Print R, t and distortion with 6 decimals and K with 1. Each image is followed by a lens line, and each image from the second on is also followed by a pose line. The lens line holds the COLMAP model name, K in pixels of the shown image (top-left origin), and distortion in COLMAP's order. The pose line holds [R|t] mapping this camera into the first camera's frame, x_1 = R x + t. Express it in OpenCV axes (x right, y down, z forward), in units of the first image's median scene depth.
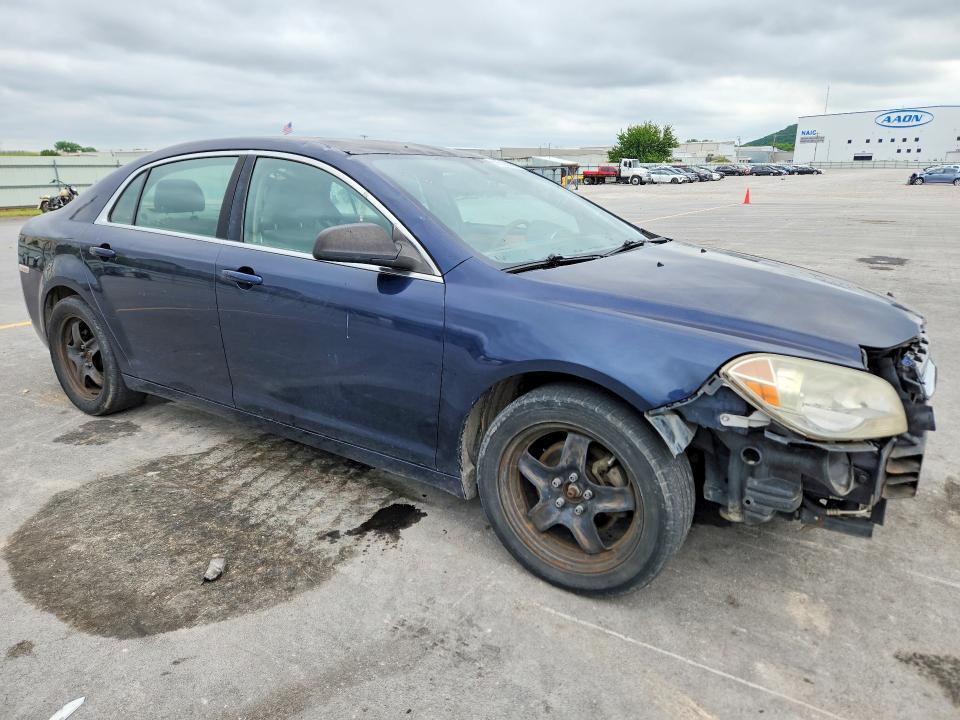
lens RADIAL K [[651.4, 0, 478.4], [0, 651.4, 356.5], [0, 0, 1]] dist [0.008055, -0.013243]
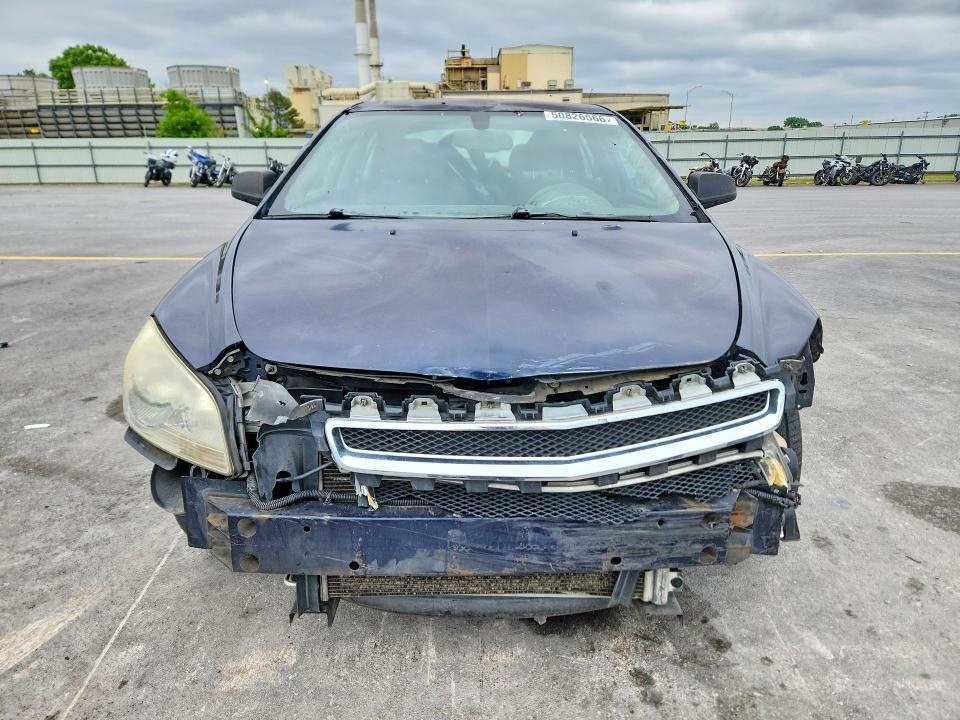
lens RADIAL K [[651.4, 0, 478.7], [0, 651.4, 363.4], [0, 0, 1]] dist [0.008055, -0.013243]
pose [[0.561297, 0.248233, -0.789510, 1.294256], [-0.211739, 0.965282, 0.152964, -0.169109], [0.800070, 0.081312, 0.594370, 0.758554]]
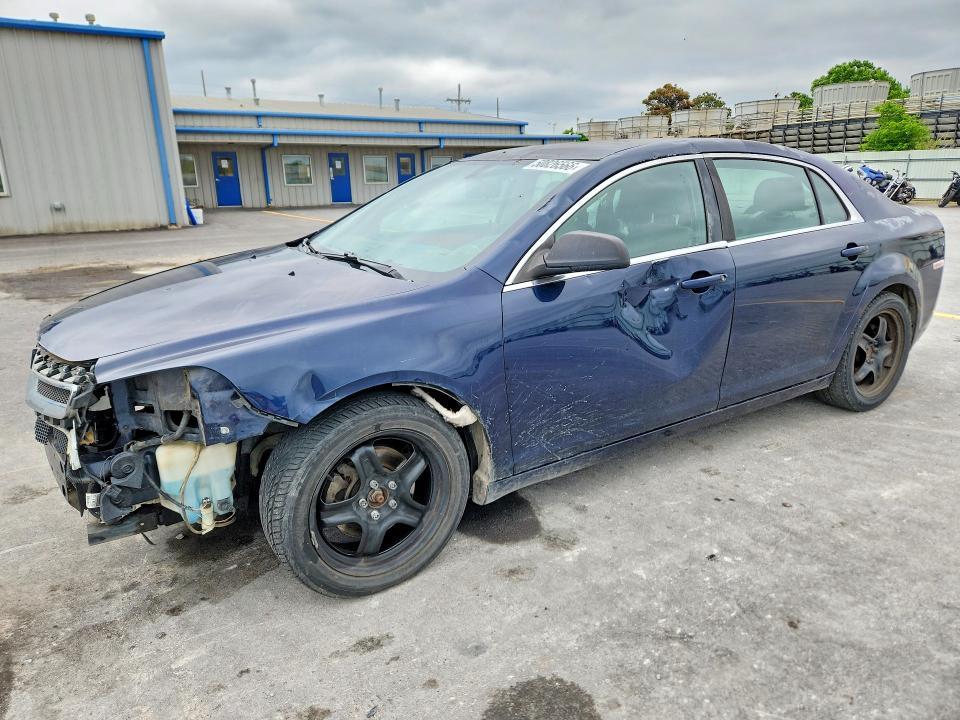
lens RADIAL K [[651.4, 0, 483.4], [0, 651.4, 357.0], [0, 0, 1]] dist [0.008055, -0.013243]
pose [[-0.397998, 0.250678, -0.882473, 1.533422], [-0.218587, 0.908324, 0.356604, -0.636913], [0.890964, 0.334825, -0.306716, 2.269272]]
